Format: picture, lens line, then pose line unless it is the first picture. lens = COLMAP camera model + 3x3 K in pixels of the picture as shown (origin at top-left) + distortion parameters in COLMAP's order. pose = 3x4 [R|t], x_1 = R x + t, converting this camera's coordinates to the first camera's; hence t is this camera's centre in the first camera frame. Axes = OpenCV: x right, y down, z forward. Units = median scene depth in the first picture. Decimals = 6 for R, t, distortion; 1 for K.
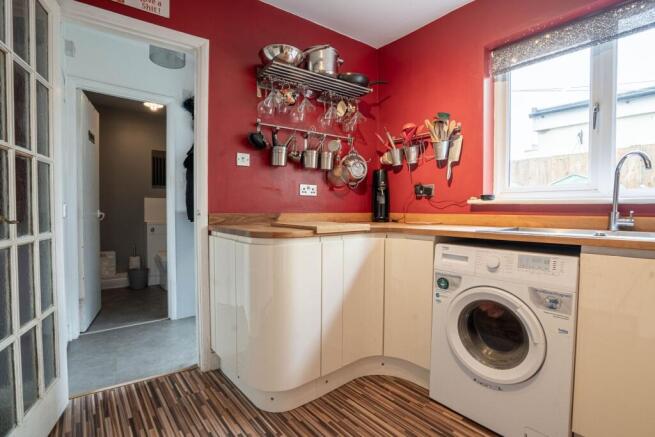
lens RADIAL K [[314.7, 0, 320.3], [0, 314.7, 214.8], [0, 0, 1]] dist [-0.046329, 0.004717]
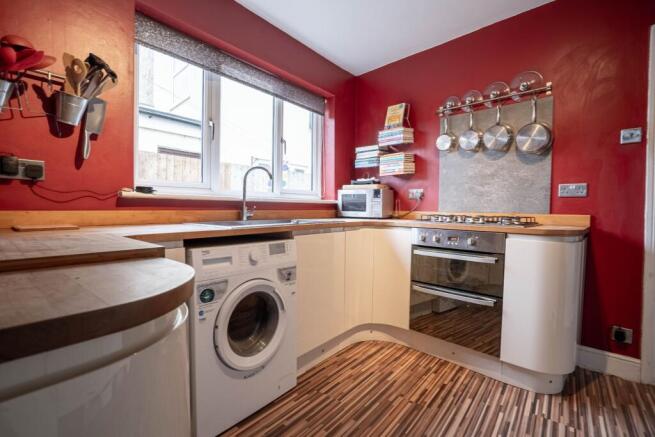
lens RADIAL K [[308.0, 0, 321.7], [0, 308.0, 217.0], [0, 0, 1]] dist [-0.034966, 0.010125]
pose [[-0.225315, -0.036841, 0.973589, -0.388257], [0.003255, 0.999251, 0.038565, -0.013870], [-0.974280, 0.011858, -0.225027, 0.768898]]
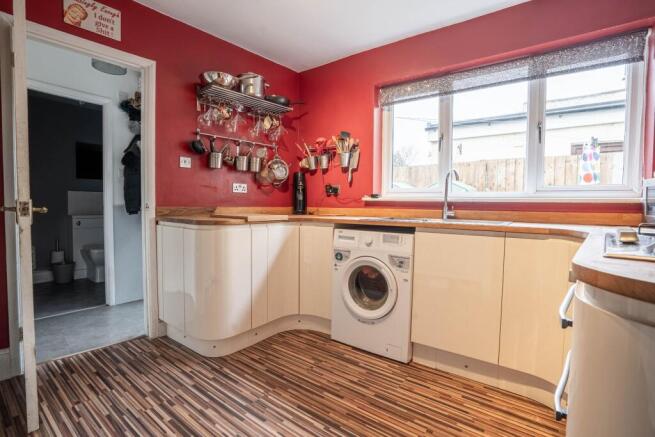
lens RADIAL K [[314.7, 0, 327.4], [0, 314.7, 217.1], [0, 0, 1]] dist [-0.046329, 0.004717]
pose [[0.969840, -0.002499, 0.243731, -0.007270], [-0.003284, 0.999723, 0.023317, 0.005799], [-0.243722, -0.023414, 0.969563, -0.328095]]
